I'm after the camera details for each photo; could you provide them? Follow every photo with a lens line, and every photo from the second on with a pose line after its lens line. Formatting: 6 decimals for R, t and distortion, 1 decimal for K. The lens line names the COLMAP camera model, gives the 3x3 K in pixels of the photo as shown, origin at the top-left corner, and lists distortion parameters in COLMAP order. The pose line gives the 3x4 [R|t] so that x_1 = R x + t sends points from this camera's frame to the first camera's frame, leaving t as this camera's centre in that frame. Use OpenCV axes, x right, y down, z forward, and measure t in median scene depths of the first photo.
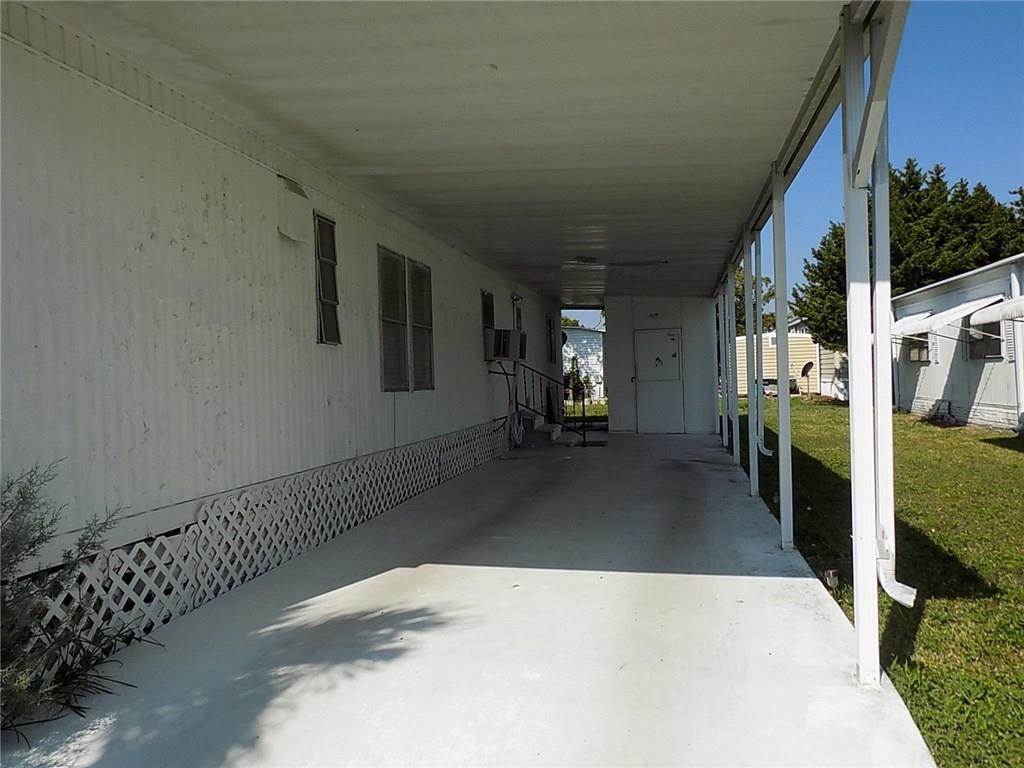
lens RADIAL K [[825.6, 0, 512.0], [0, 825.6, 384.0], [0, 0, 1]] dist [-0.009514, 0.000181]
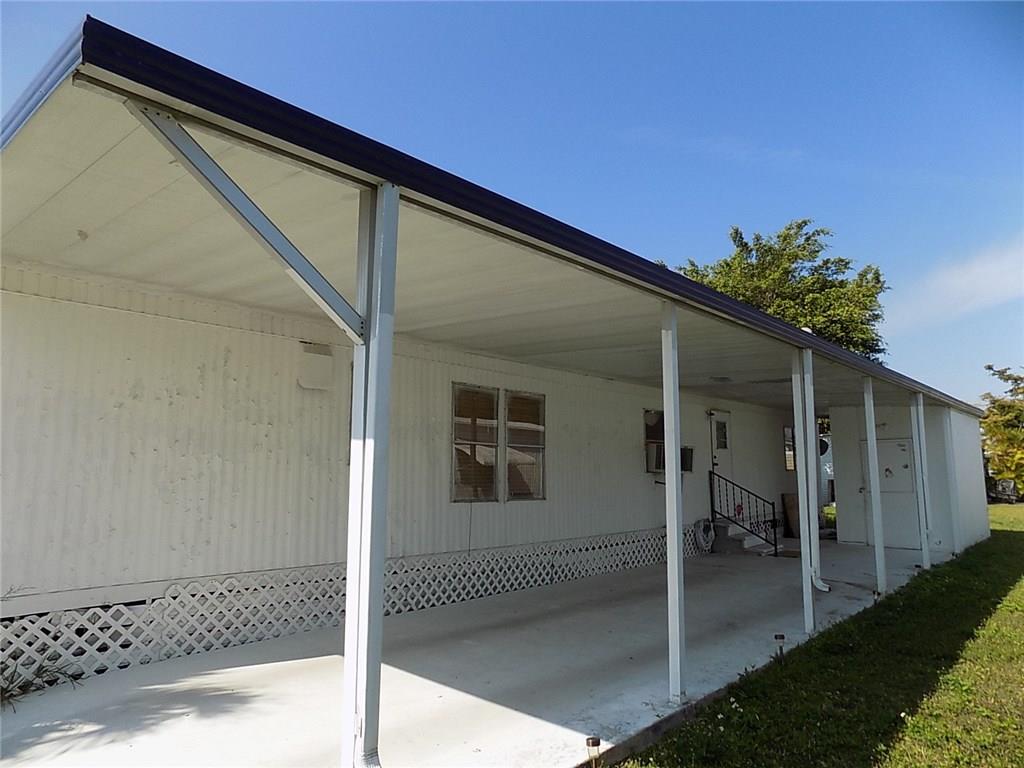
lens RADIAL K [[681.1, 0, 512.0], [0, 681.1, 384.0], [0, 0, 1]] dist [-0.077060, 0.069234]
pose [[0.858546, -0.039928, -0.511179, 0.584472], [-0.028944, 0.991599, -0.126067, -0.053256], [0.511919, 0.123030, 0.850178, 0.239223]]
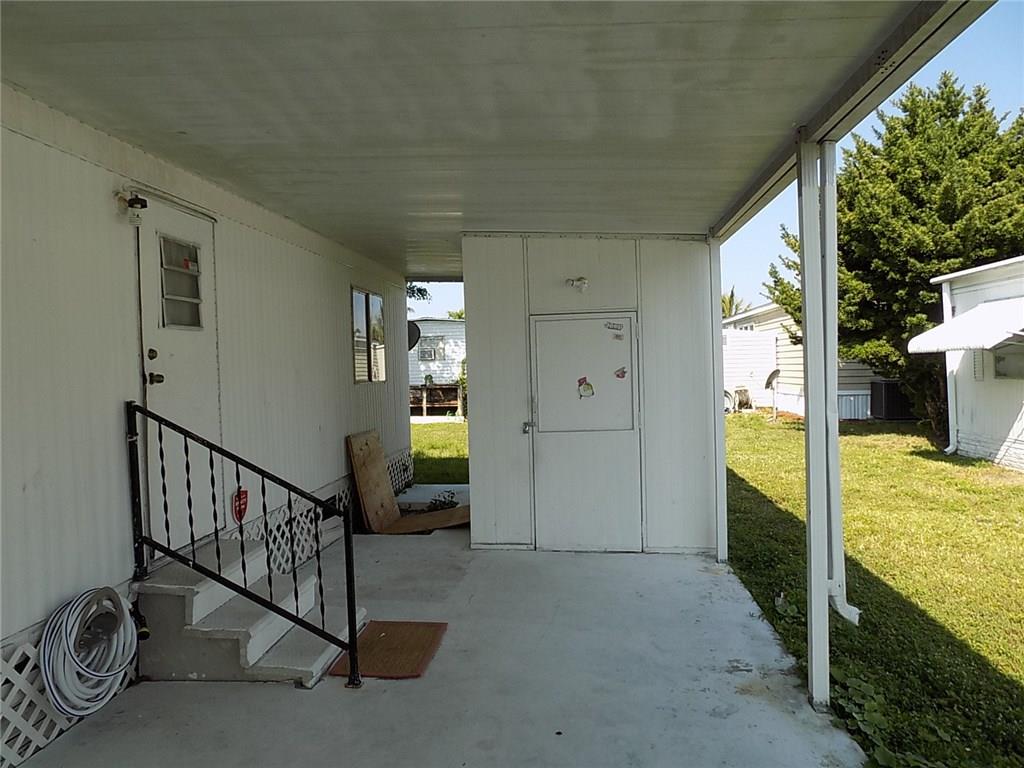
lens RADIAL K [[735.5, 0, 491.2], [0, 735.5, 384.0], [0, 0, 1]] dist [0.000249, 0.000848]
pose [[0.997484, 0.003547, 0.070804, 0.288714], [-0.004284, 0.999938, 0.010263, -0.094206], [-0.070763, -0.010541, 0.997437, 1.763978]]
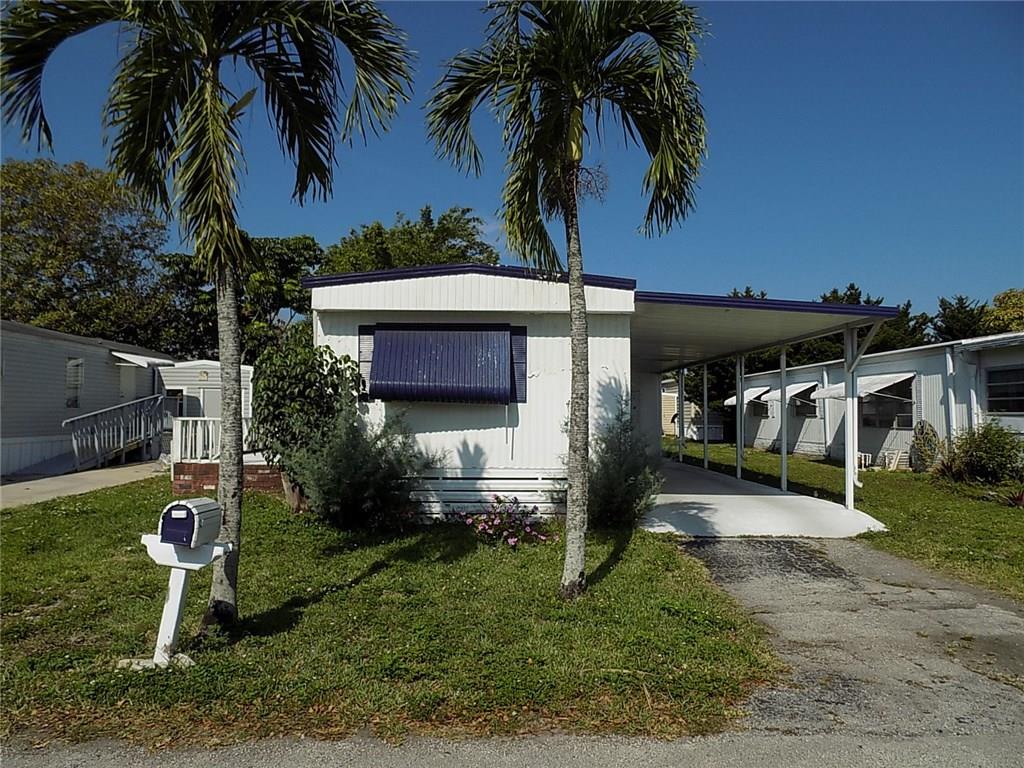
lens RADIAL K [[735.5, 0, 491.2], [0, 735.5, 384.0], [0, 0, 1]] dist [0.000249, 0.000848]
pose [[0.980811, 0.043003, 0.190160, -1.086787], [-0.033160, 0.997955, -0.054647, 0.025369], [-0.192121, 0.047293, 0.980231, -1.170335]]
